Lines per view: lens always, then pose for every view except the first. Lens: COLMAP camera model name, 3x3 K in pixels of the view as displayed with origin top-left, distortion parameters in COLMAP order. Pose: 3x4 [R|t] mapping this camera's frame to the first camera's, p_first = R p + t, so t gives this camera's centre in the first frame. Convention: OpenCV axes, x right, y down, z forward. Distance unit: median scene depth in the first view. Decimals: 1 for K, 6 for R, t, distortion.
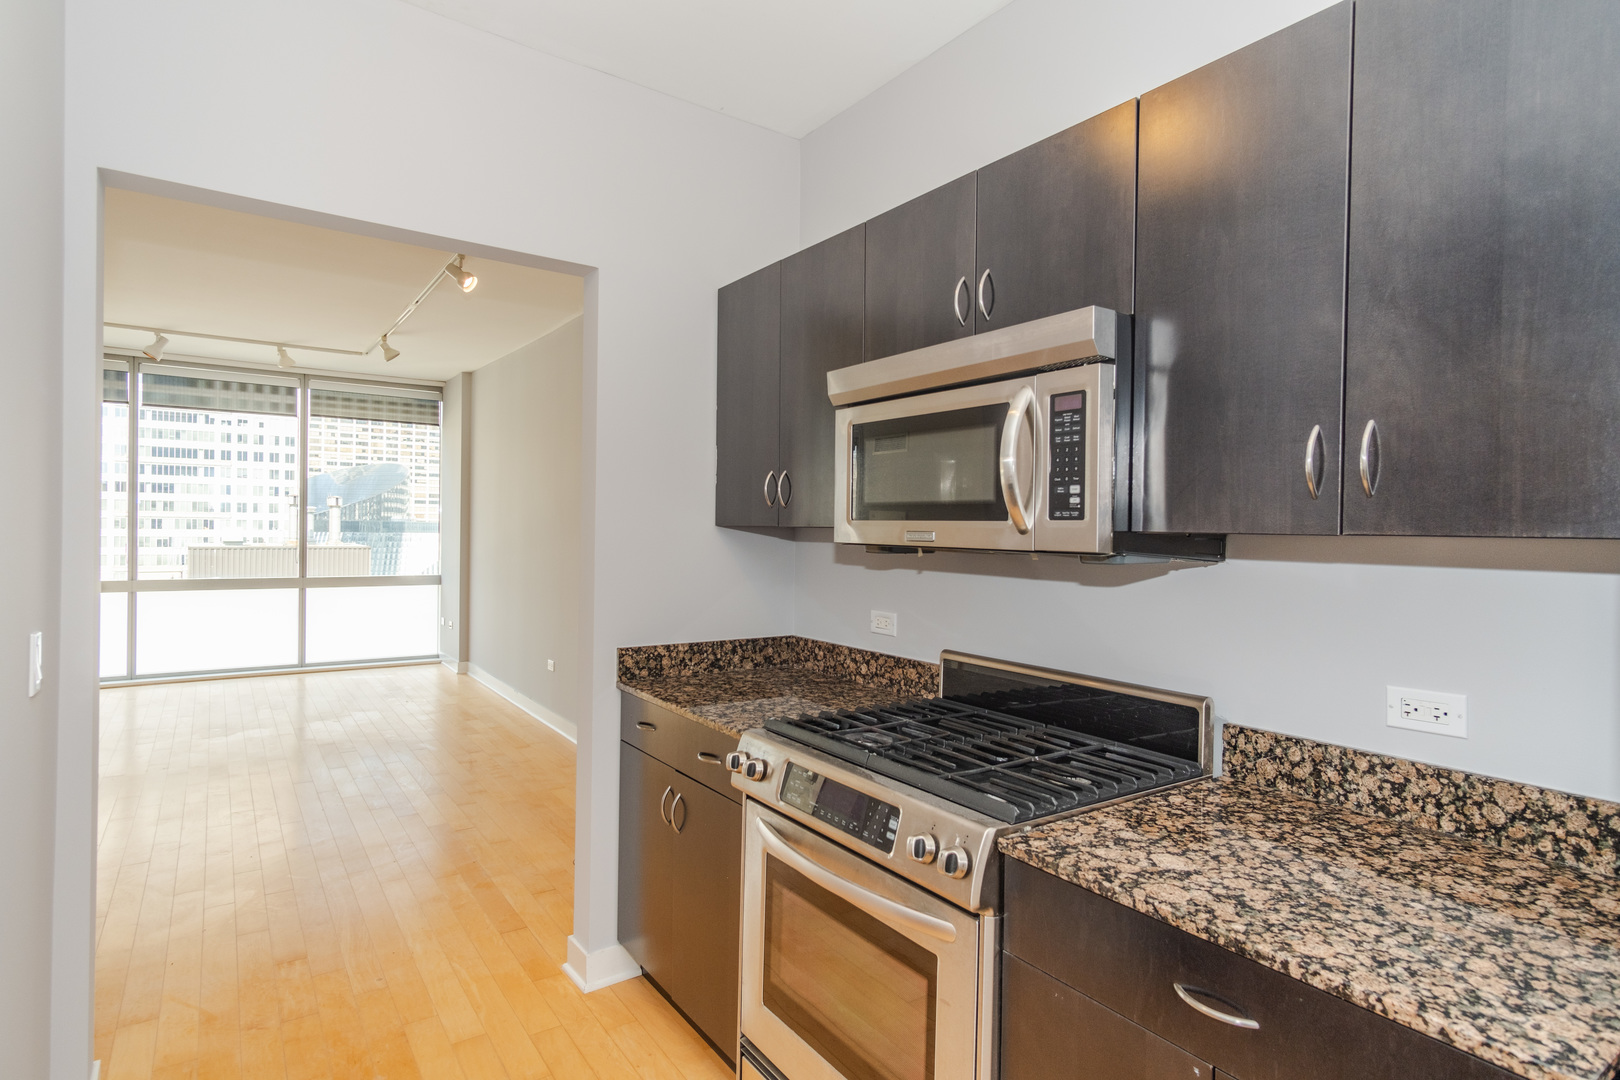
lens RADIAL K [[845.8, 0, 809.2], [0, 845.8, 535.0], [0, 0, 1]] dist [0.004005, 0.002192]
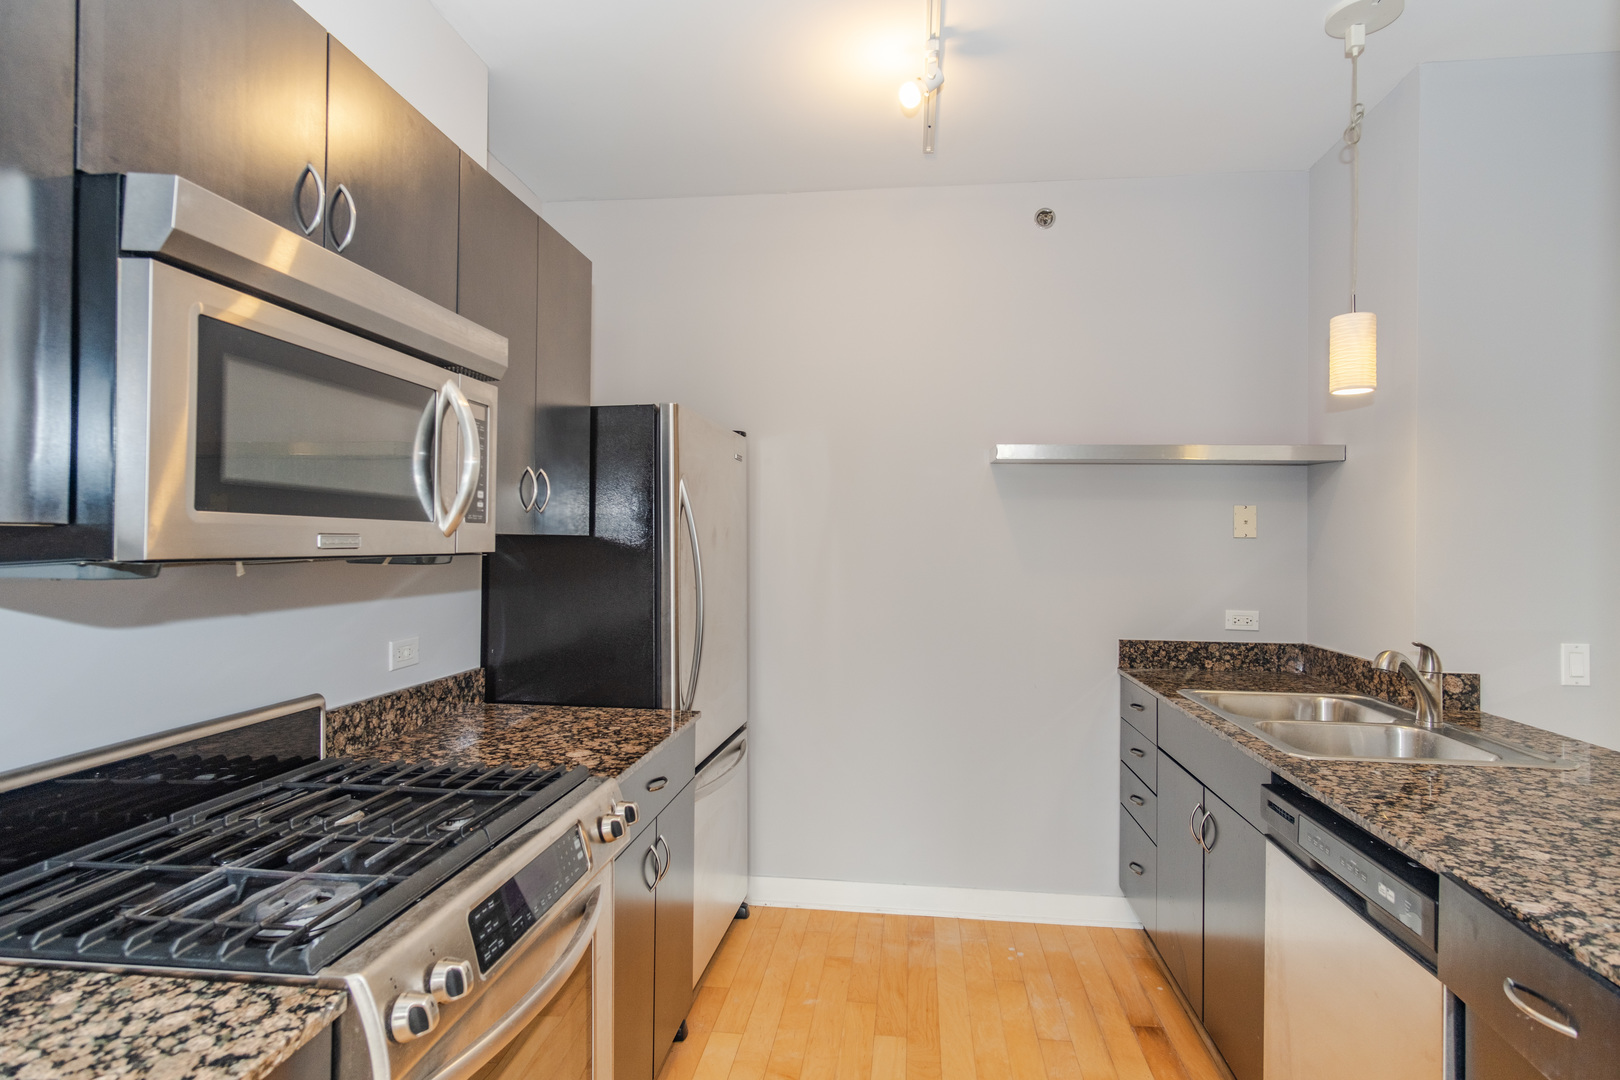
lens RADIAL K [[845.8, 0, 813.4], [0, 845.8, 538.7], [0, 0, 1]] dist [0.004005, 0.002192]
pose [[-0.750181, -0.018694, 0.660969, -0.722043], [-0.015522, 0.999823, 0.010661, -0.015963], [-0.661051, -0.002262, -0.750338, 1.534848]]
